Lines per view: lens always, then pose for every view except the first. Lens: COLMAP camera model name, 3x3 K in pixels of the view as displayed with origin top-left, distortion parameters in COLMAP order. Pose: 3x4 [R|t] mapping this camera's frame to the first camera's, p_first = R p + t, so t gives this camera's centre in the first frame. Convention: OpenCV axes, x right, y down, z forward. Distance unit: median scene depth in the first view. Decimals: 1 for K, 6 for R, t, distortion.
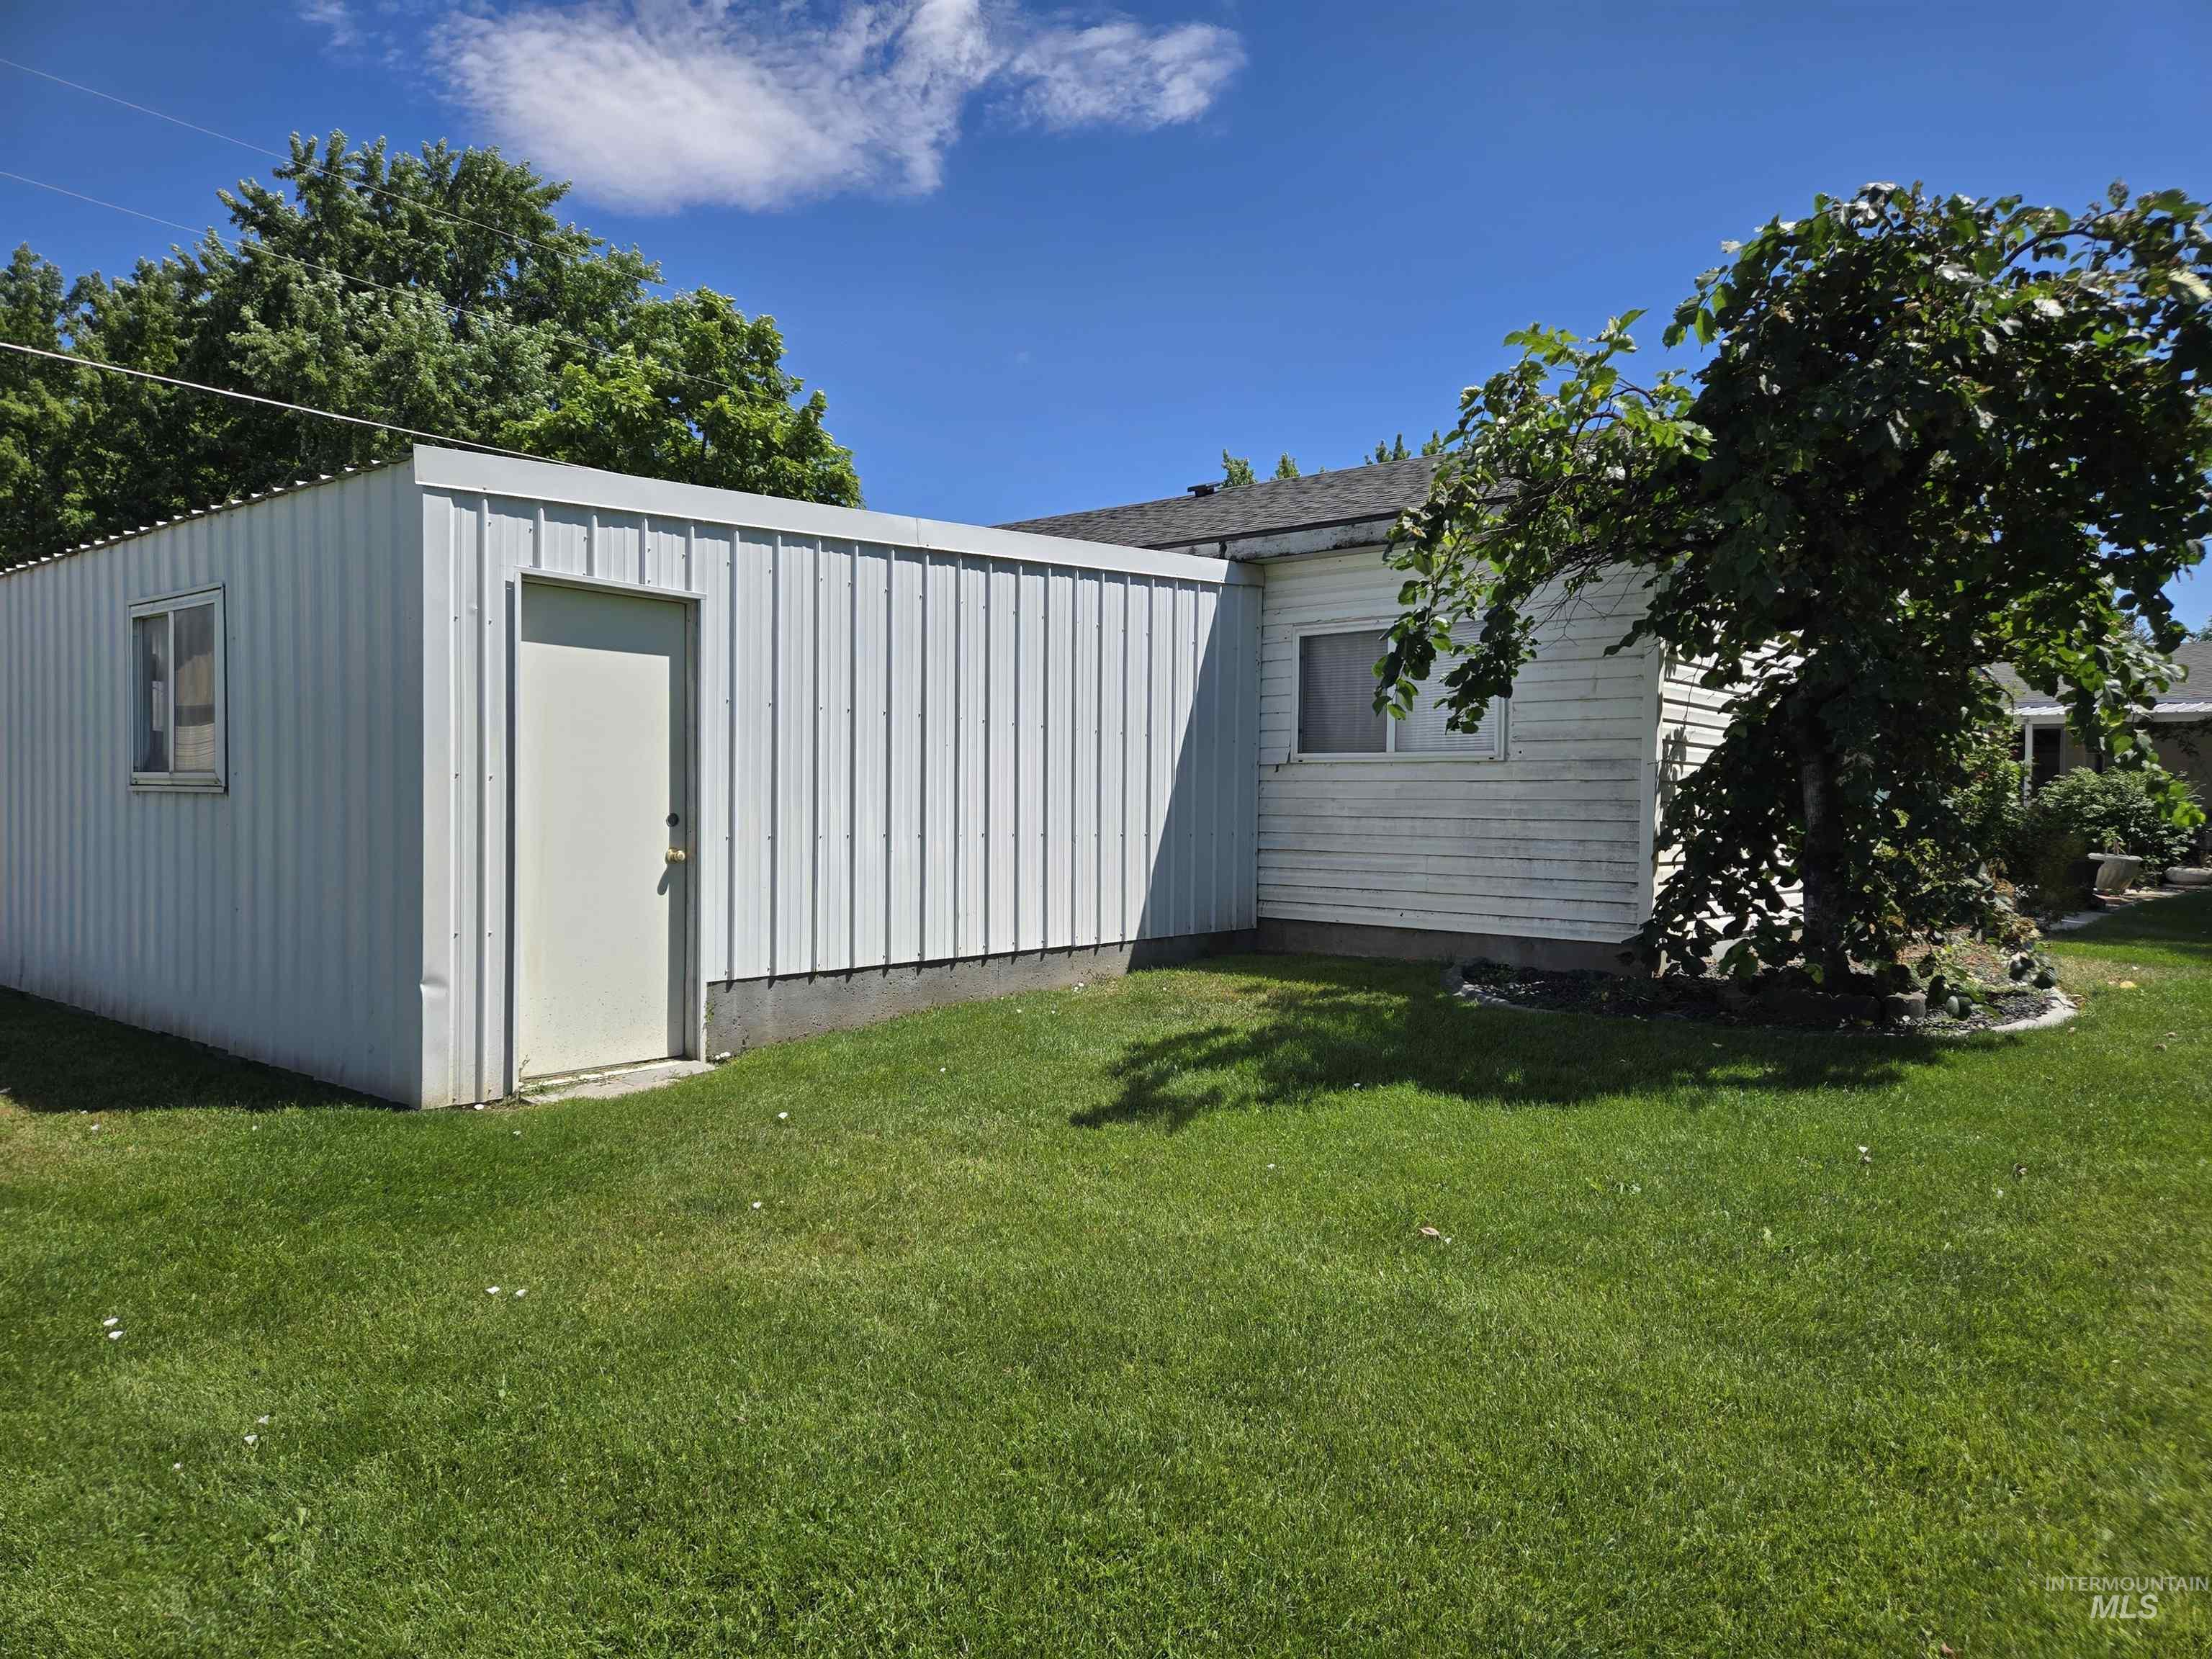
lens RADIAL K [[1473.0, 0, 1155.5], [0, 1473.0, 833.6], [0, 0, 1]] dist [0.073954, -0.057105]
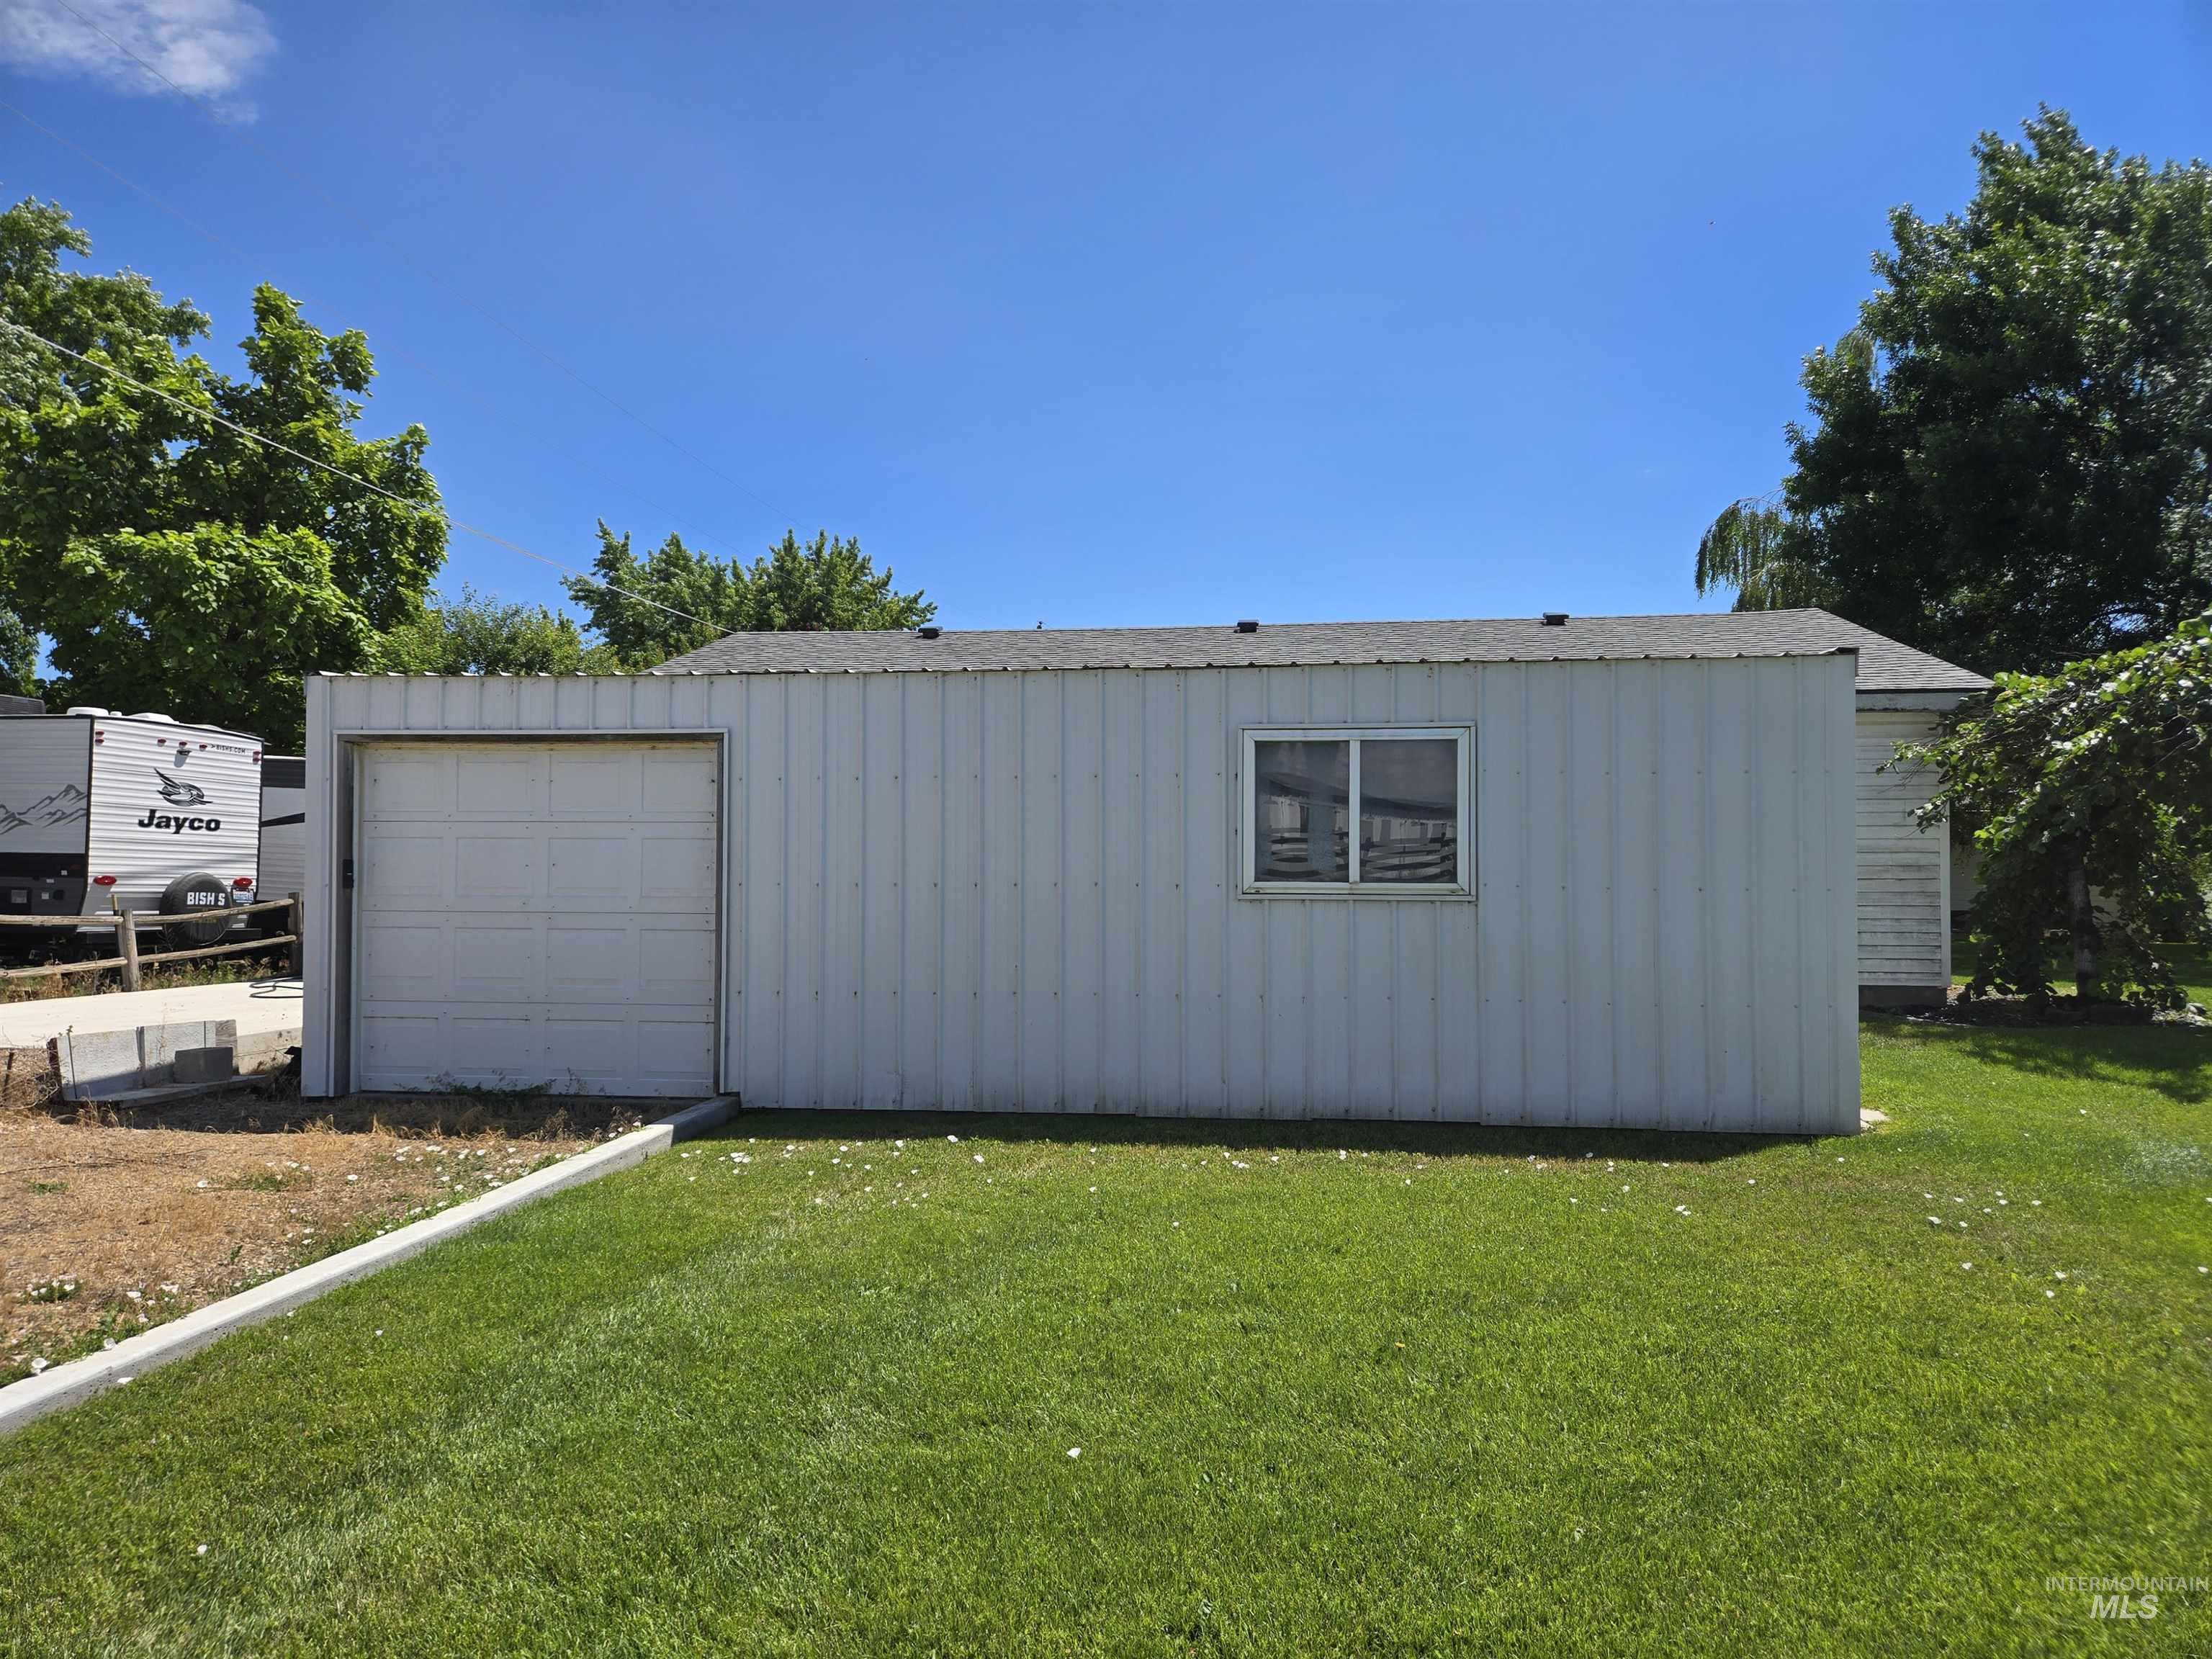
lens RADIAL K [[1473.0, 0, 1121.1], [0, 1473.0, 835.5], [0, 0, 1]] dist [0.073954, -0.057105]
pose [[0.837605, 0.007787, 0.546221, -1.158736], [0.019485, 0.998836, -0.044119, -0.027369], [-0.545929, 0.047597, 0.836479, 0.141637]]
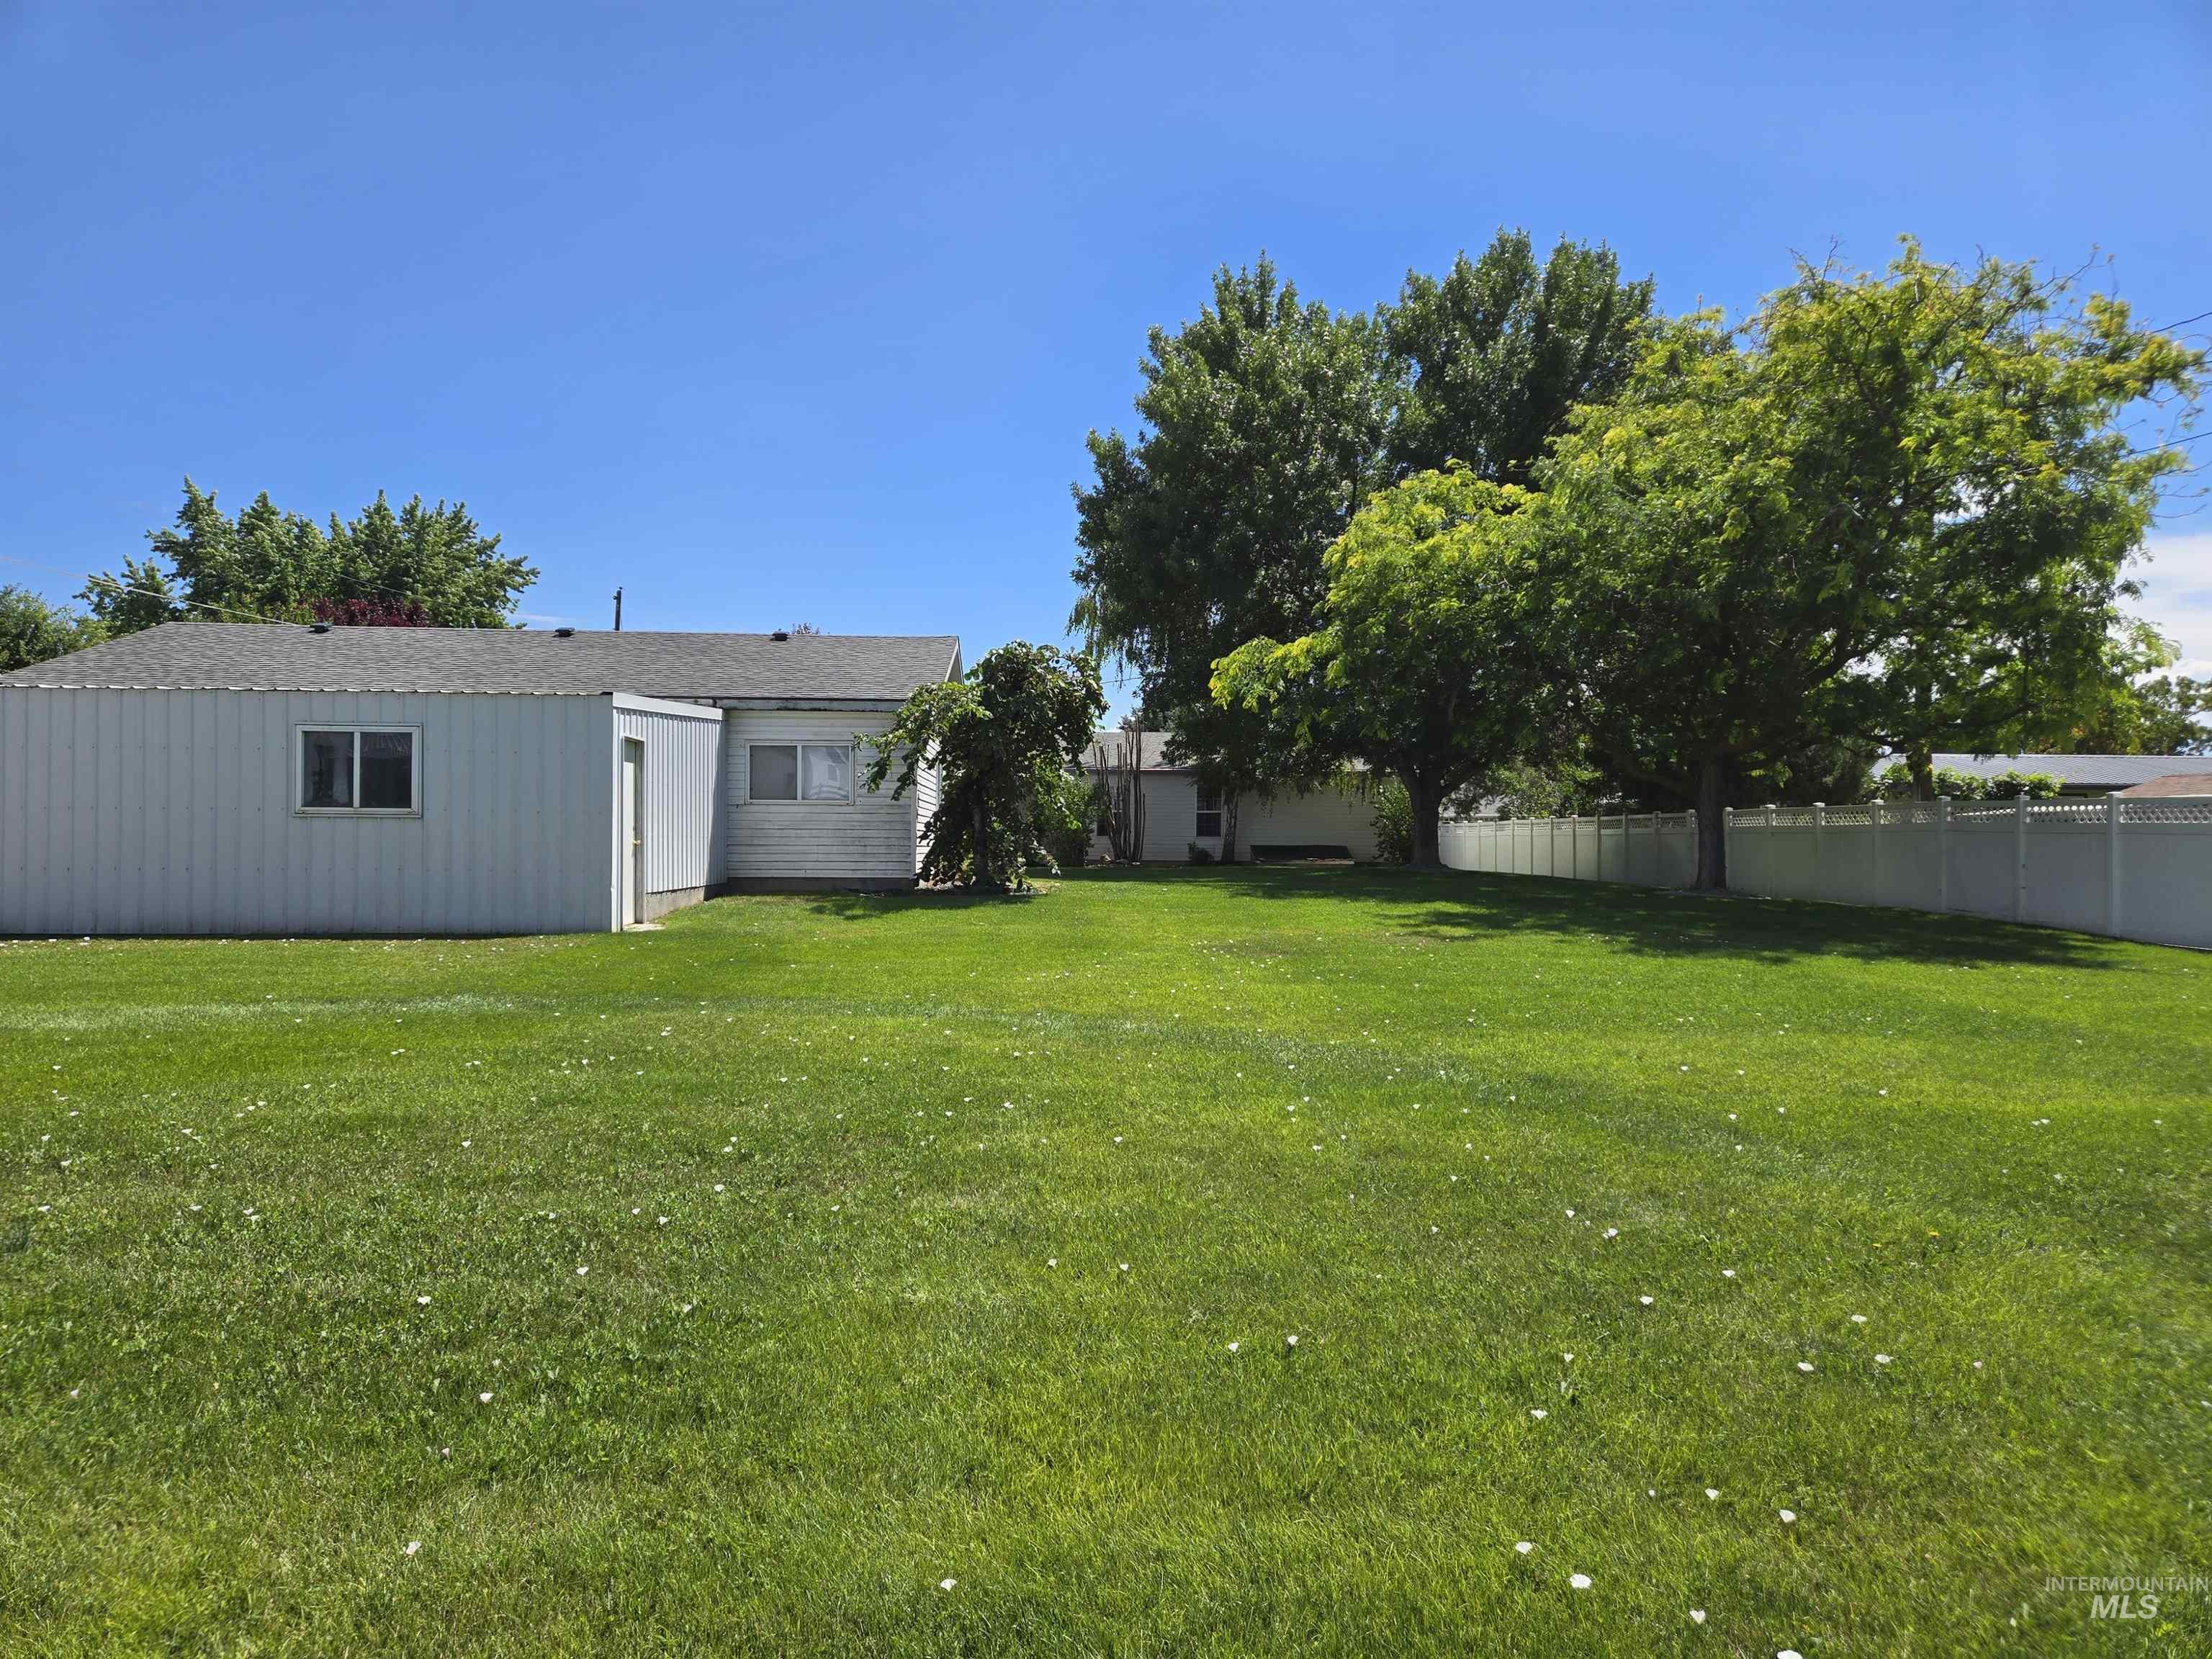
lens RADIAL K [[1473.0, 0, 1099.4], [0, 1473.0, 835.1], [0, 0, 1]] dist [0.073954, -0.057105]
pose [[0.740662, -0.007494, 0.671836, -1.070032], [0.015238, 0.999868, -0.005646, 0.019133], [-0.671705, 0.014420, 0.740678, -1.036714]]
